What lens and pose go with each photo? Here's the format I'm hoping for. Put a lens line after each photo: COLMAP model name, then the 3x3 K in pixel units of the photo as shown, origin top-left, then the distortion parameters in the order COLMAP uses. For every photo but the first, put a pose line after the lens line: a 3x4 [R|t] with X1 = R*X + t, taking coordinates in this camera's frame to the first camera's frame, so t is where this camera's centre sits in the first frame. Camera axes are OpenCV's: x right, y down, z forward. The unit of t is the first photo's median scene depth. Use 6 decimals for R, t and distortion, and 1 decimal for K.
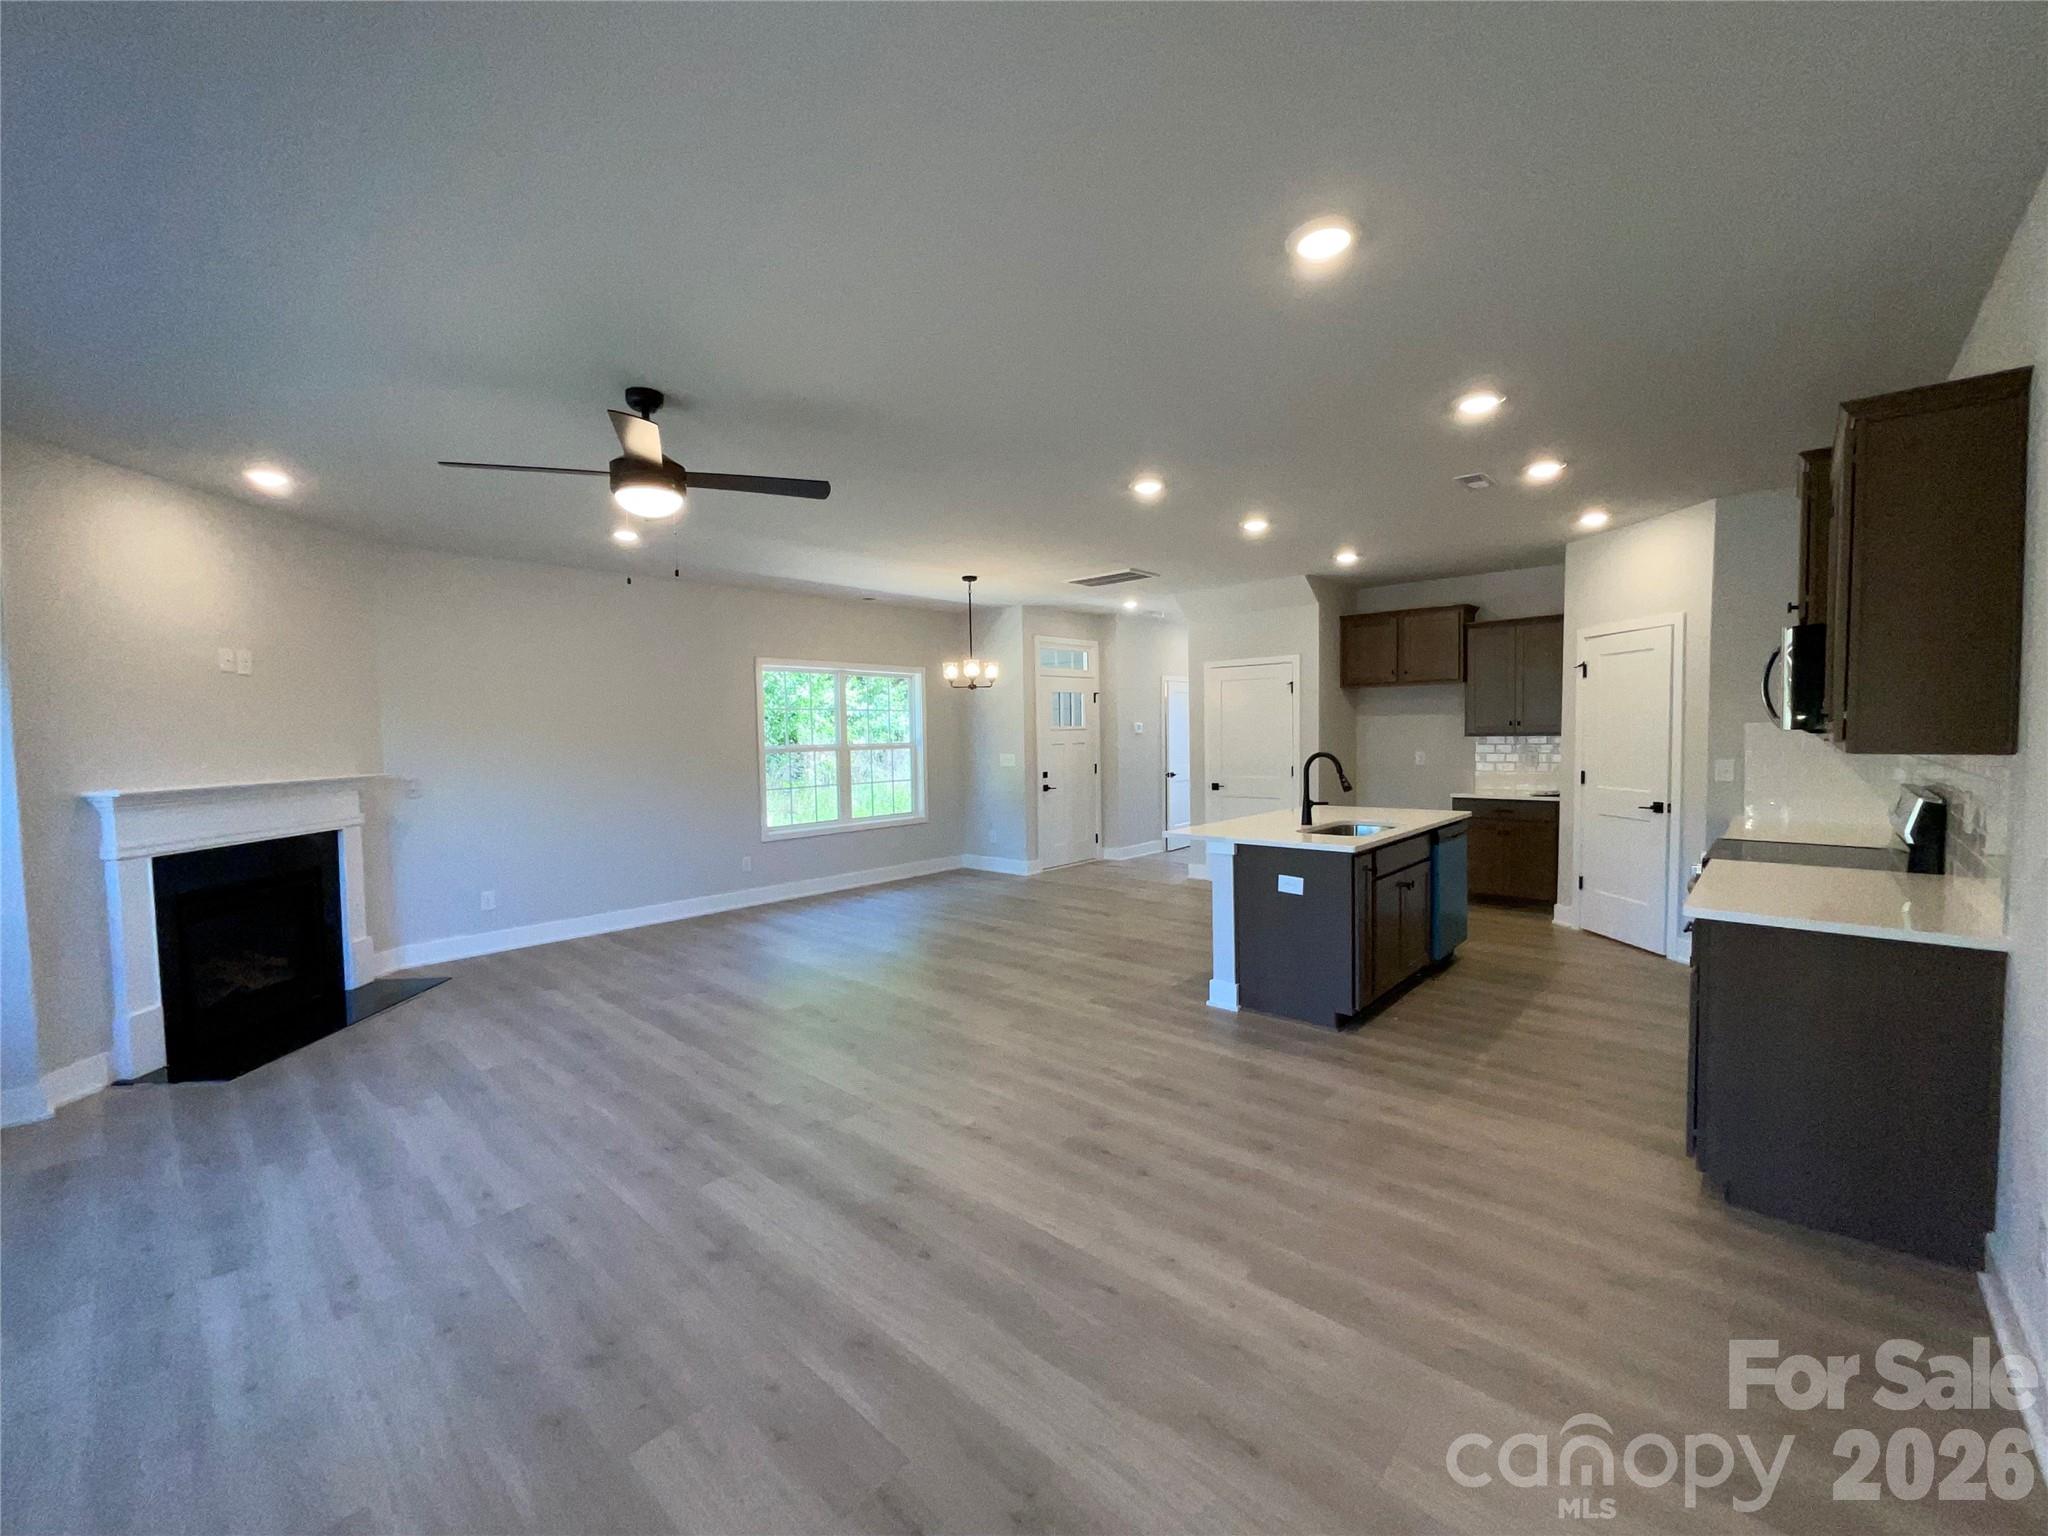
lens RADIAL K [[834.6, 0, 1029.5], [0, 834.6, 768.5], [0, 0, 1]] dist [-0.000020, 0.000108]
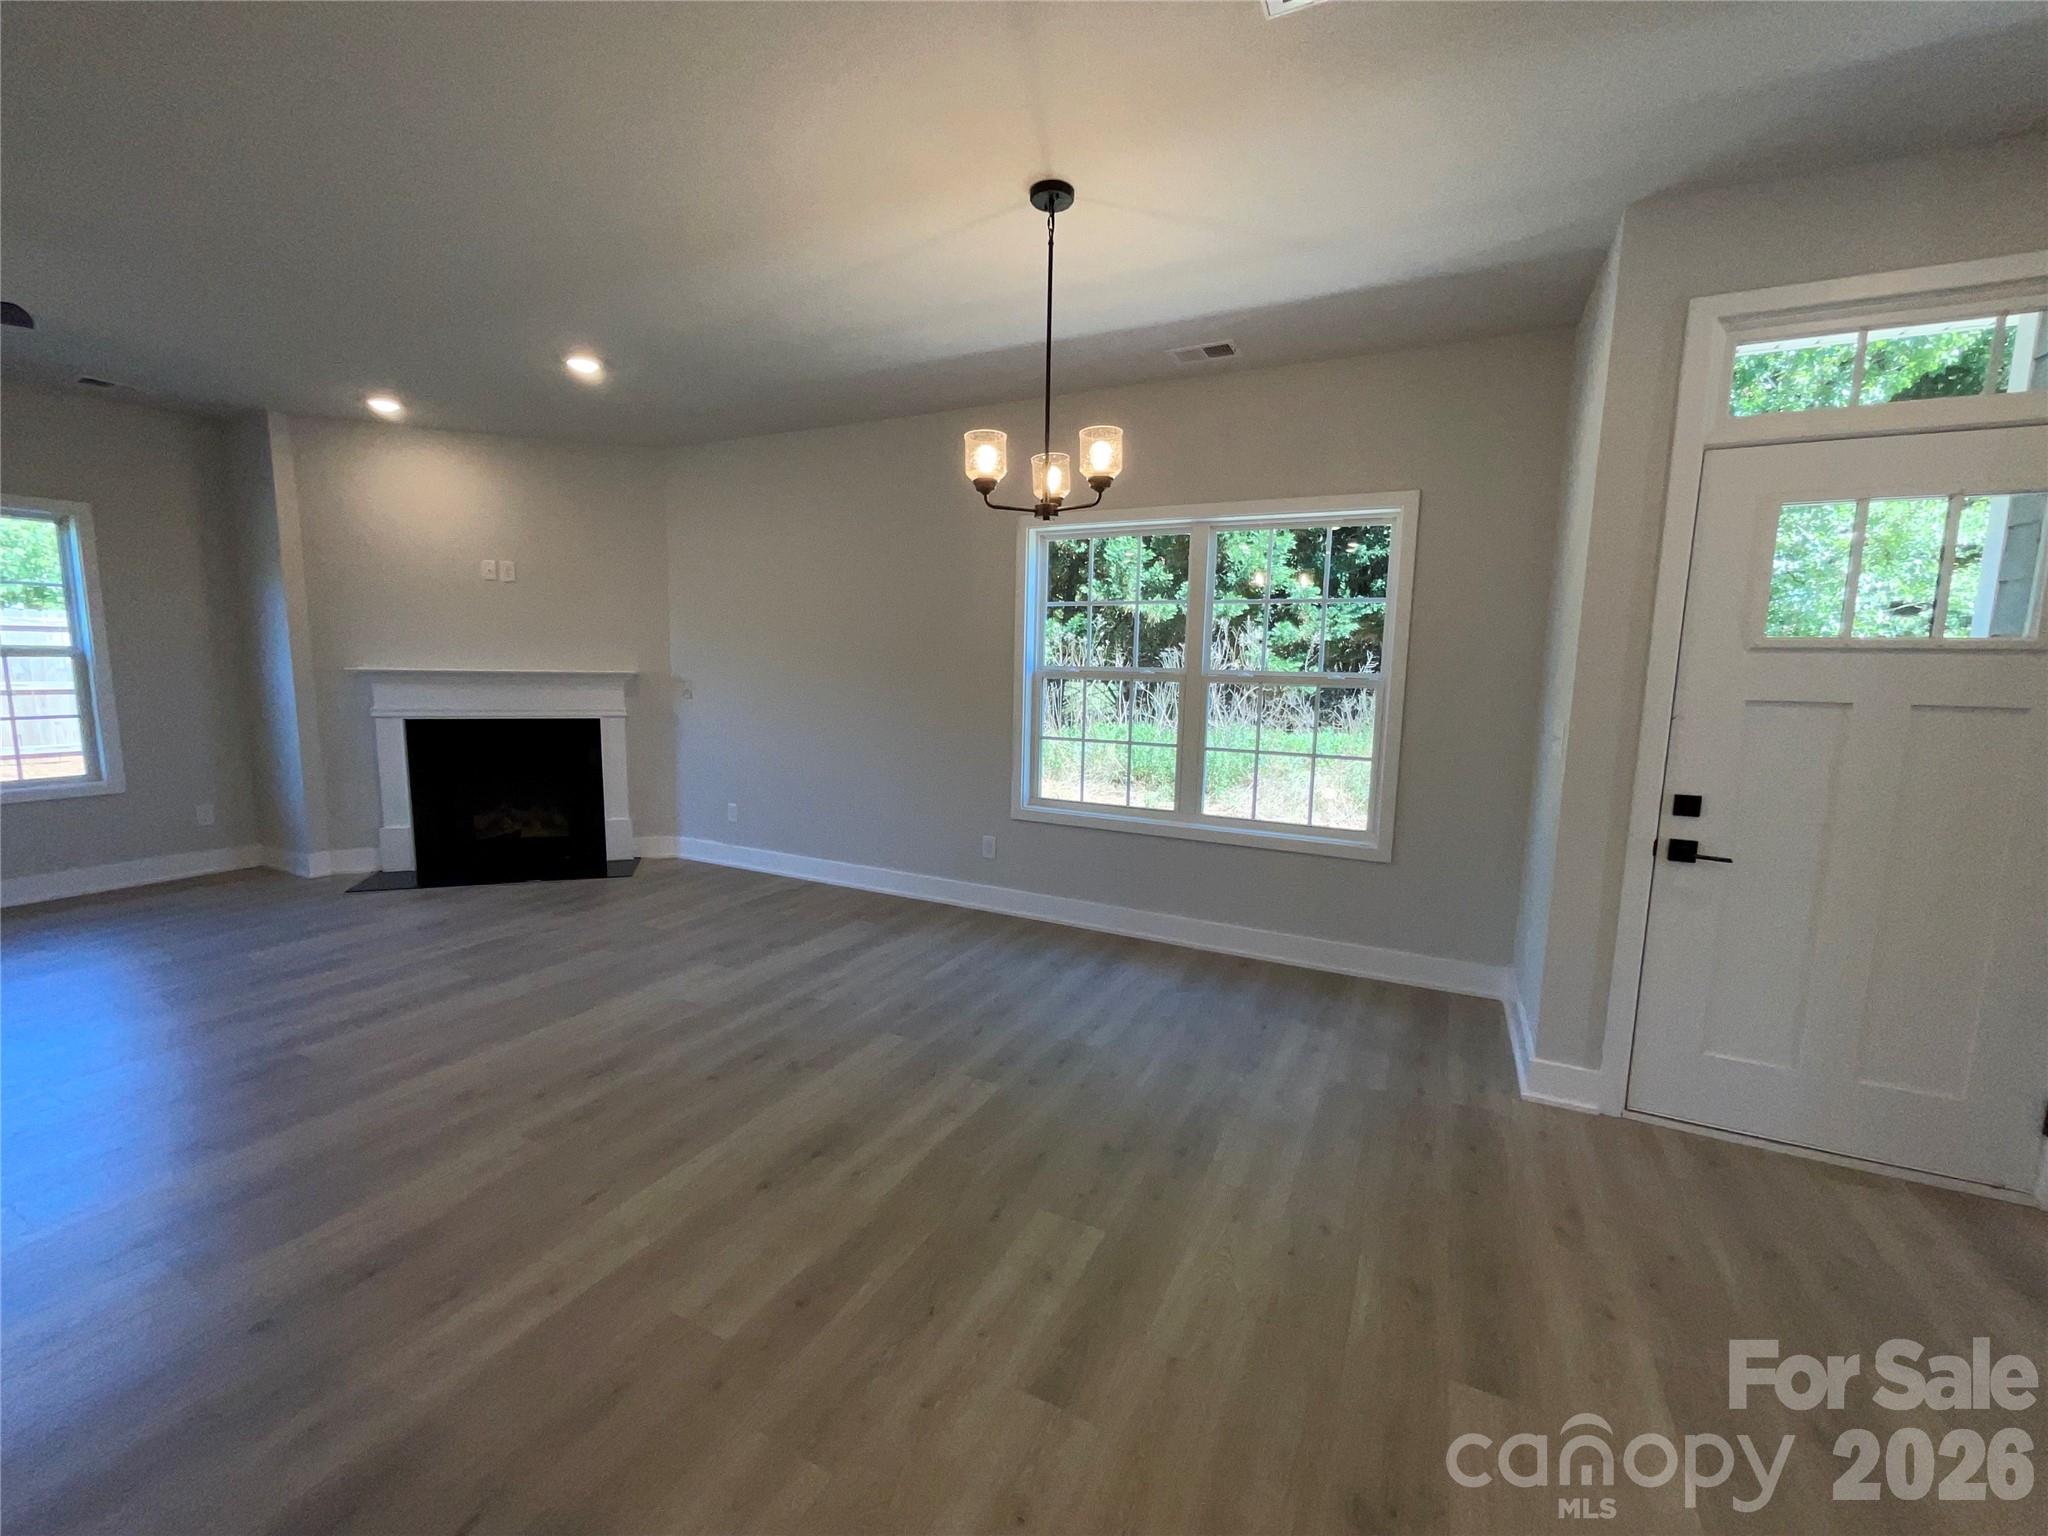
lens RADIAL K [[834.6, 0, 1029.5], [0, 834.6, 768.5], [0, 0, 1]] dist [-0.000020, 0.000108]
pose [[0.265653, 0.145294, -0.953057, 0.411601], [-0.068851, 0.988913, 0.131569, -0.048598], [0.961607, 0.030667, 0.272712, 1.257778]]
